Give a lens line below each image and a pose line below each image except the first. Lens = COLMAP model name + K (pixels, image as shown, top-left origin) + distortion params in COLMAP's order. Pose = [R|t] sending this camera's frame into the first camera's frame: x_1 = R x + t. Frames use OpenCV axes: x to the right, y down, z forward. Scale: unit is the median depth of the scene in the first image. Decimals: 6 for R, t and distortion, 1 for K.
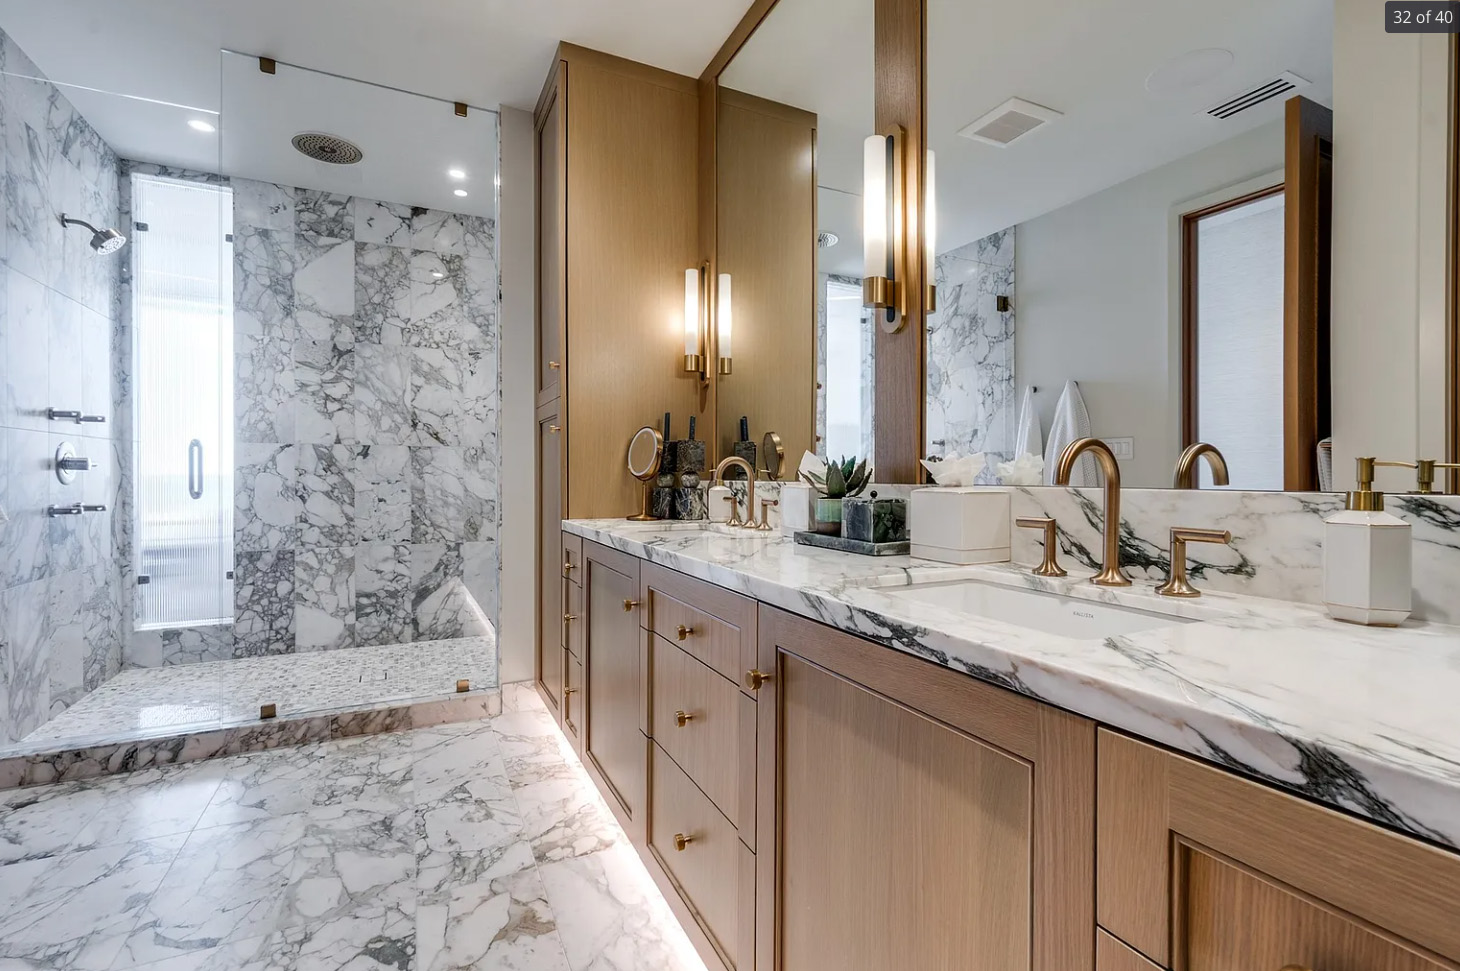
lens RADIAL K [[648.8, 0, 730.0], [0, 648.8, 485.5], [0, 0, 1]] dist [0.012510, -0.000019]
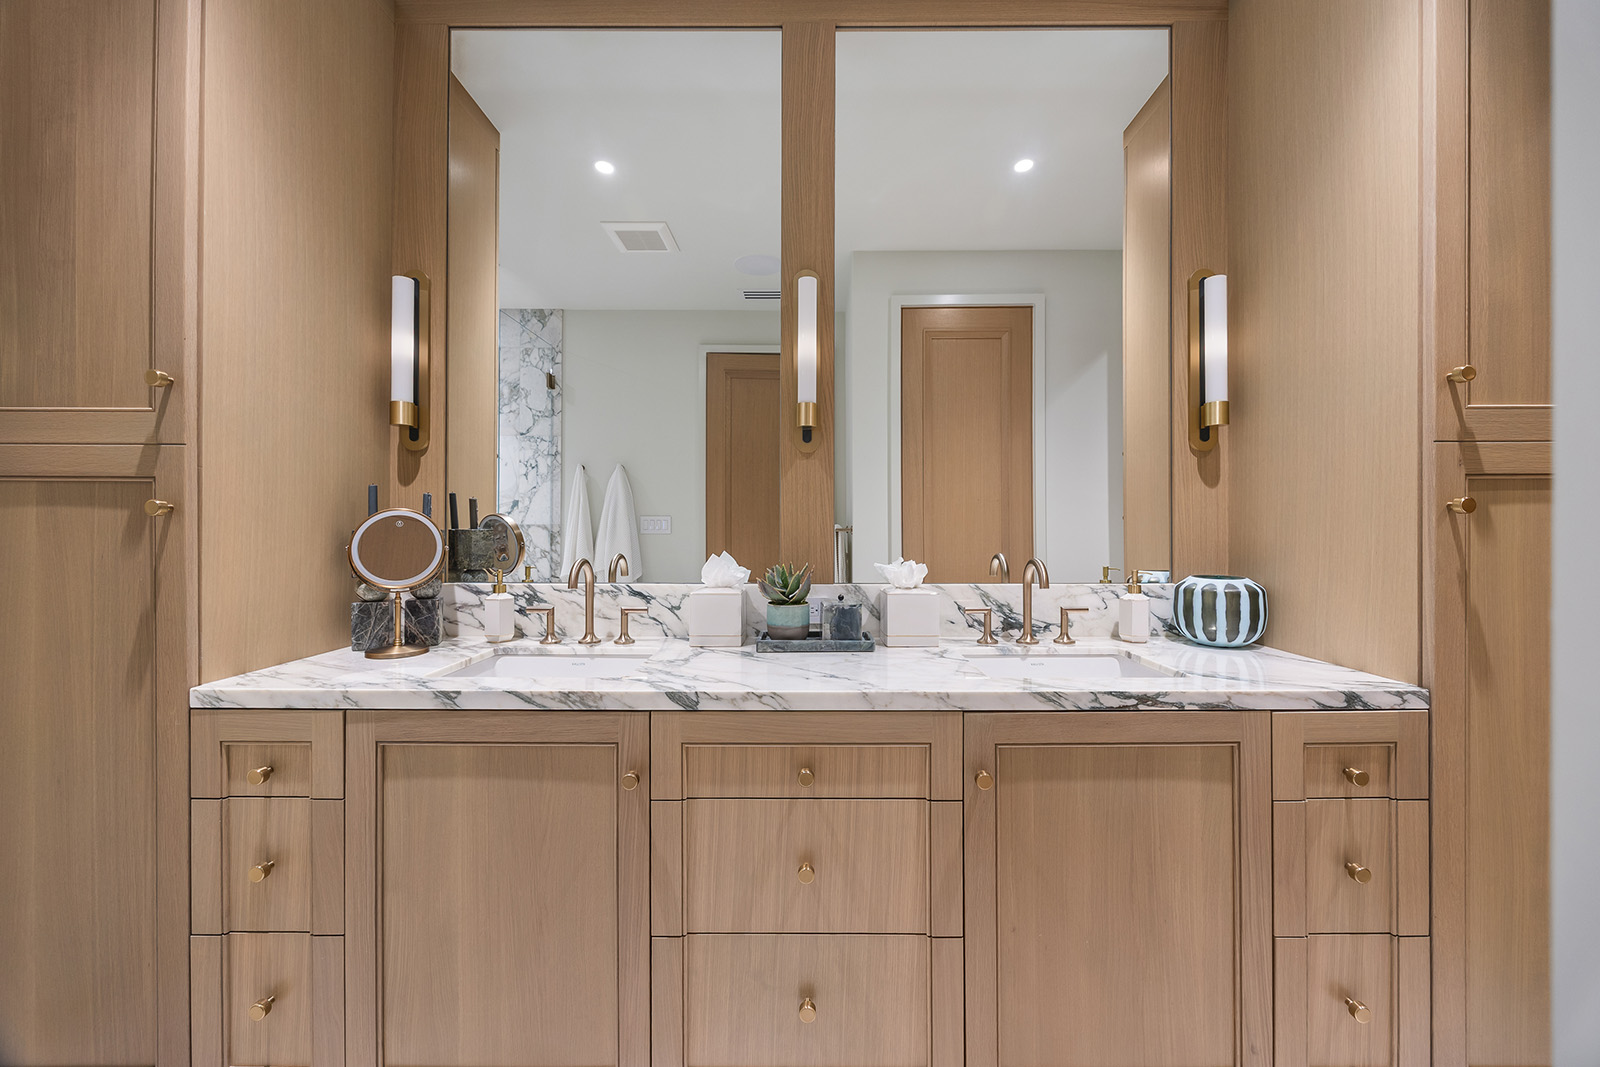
lens RADIAL K [[621.6, 0, 800.0], [0, 621.6, 533.5], [0, 0, 1]] dist [-0.002309, -0.000020]
pose [[0.437570, -0.013216, 0.899087, -1.191253], [0.014582, 0.999865, 0.007600, -0.163129], [-0.899066, 0.009785, 0.437704, 0.891878]]
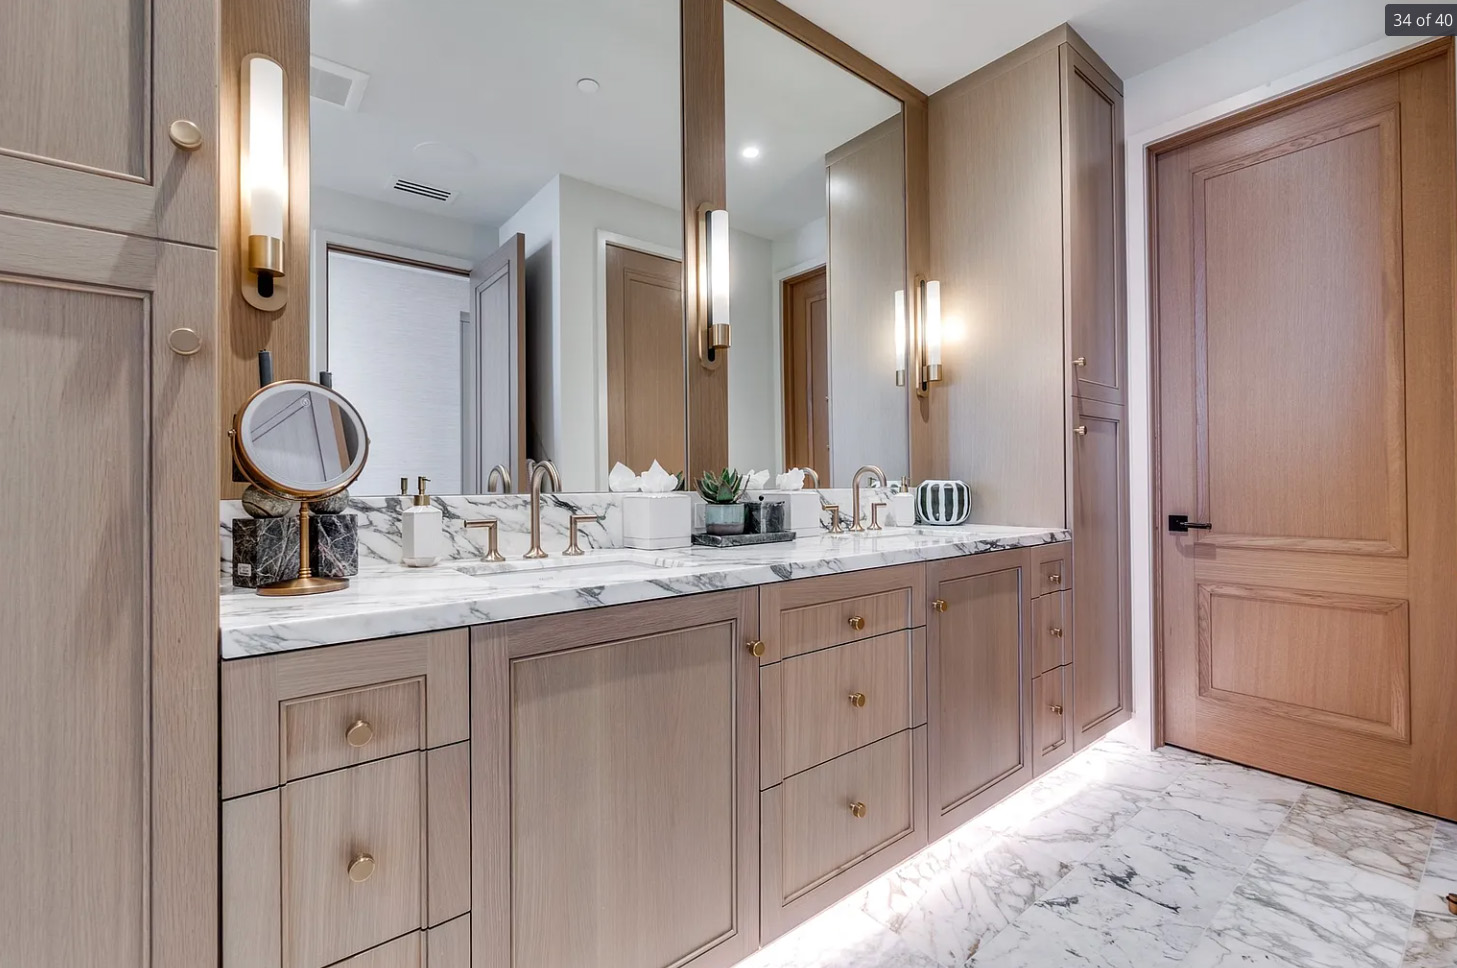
lens RADIAL K [[647.5, 0, 728.5], [0, 647.5, 484.0], [0, 0, 1]] dist [0.012510, -0.000019]
pose [[-0.223846, -0.005904, 0.974607, -1.577921], [0.022958, 0.999672, 0.011329, -0.044100], [-0.974354, 0.024911, -0.223637, 2.074304]]
